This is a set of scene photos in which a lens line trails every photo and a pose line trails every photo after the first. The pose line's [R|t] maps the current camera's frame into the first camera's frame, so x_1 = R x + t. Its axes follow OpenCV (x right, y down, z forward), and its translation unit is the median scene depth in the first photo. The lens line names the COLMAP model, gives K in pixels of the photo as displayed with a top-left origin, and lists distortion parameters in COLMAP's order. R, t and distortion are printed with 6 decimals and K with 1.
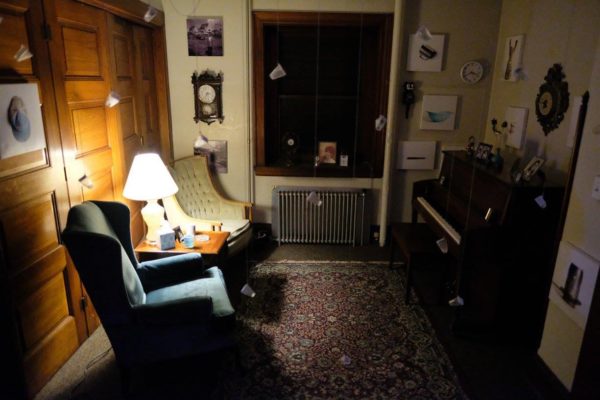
lens RADIAL K [[422.8, 0, 302.8], [0, 422.8, 201.0], [0, 0, 1]] dist [-0.015489, 0.000366]
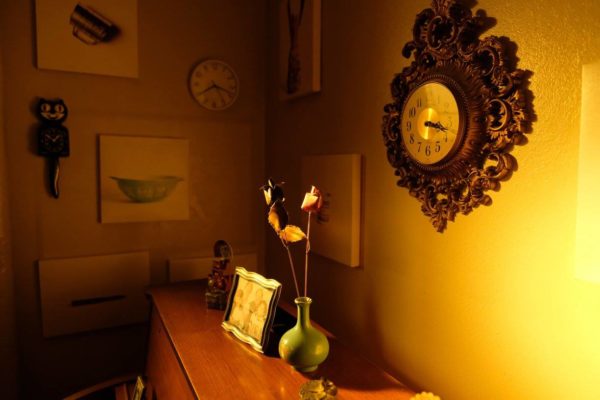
lens RADIAL K [[422.8, 0, 302.8], [0, 422.8, 201.0], [0, 0, 1]] dist [-0.015489, 0.000366]
pose [[0.888680, -0.044473, 0.456367, 0.309484], [0.131102, 0.978380, -0.159951, -0.122119], [-0.439387, 0.201976, 0.875297, 0.674203]]
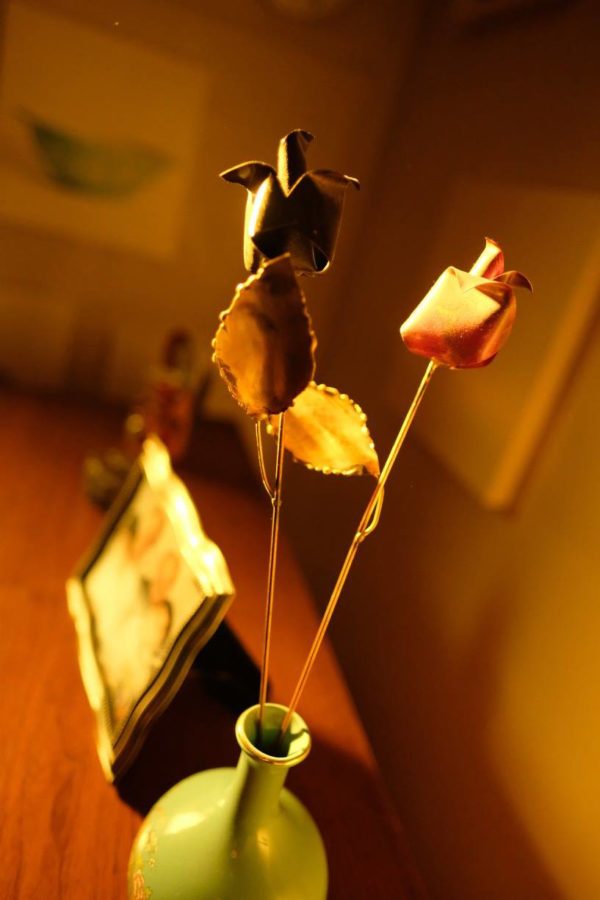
lens RADIAL K [[634.1, 0, 300.0], [0, 634.1, 450.0], [0, 0, 1]] dist [-0.015489, 0.000366]
pose [[0.934757, 0.129441, 0.330870, 0.377720], [-0.176563, 0.977376, 0.116454, -0.147342], [-0.308311, -0.167276, 0.936463, 0.804454]]
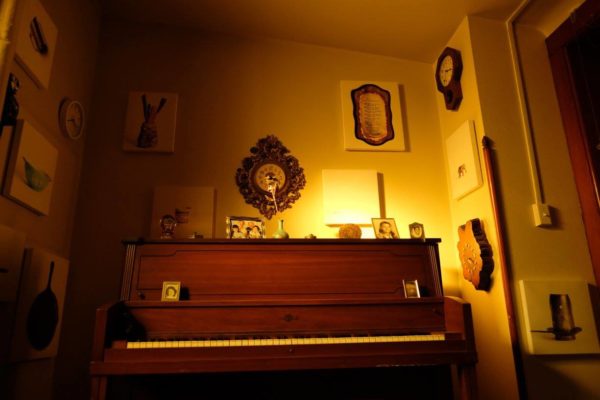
lens RADIAL K [[422.8, 0, 302.8], [0, 422.8, 201.0], [0, 0, 1]] dist [-0.015489, 0.000366]
pose [[-0.115390, 0.266580, 0.956880, -0.144205], [0.287665, 0.931003, -0.224682, 0.002442], [-0.950754, 0.249335, -0.184114, 0.933084]]
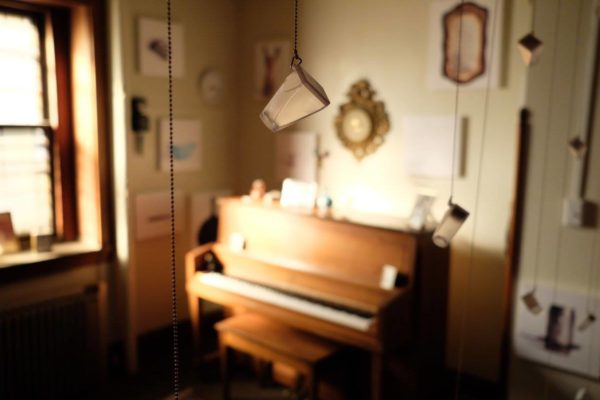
lens RADIAL K [[578.8, 0, 308.4], [0, 578.8, 200.8], [0, 0, 1]] dist [-0.011799, -0.001858]
pose [[0.607344, -0.107089, 0.787188, -0.308253], [0.205358, 0.978359, -0.025345, -0.070463], [-0.767438, 0.177048, 0.616192, 0.353010]]
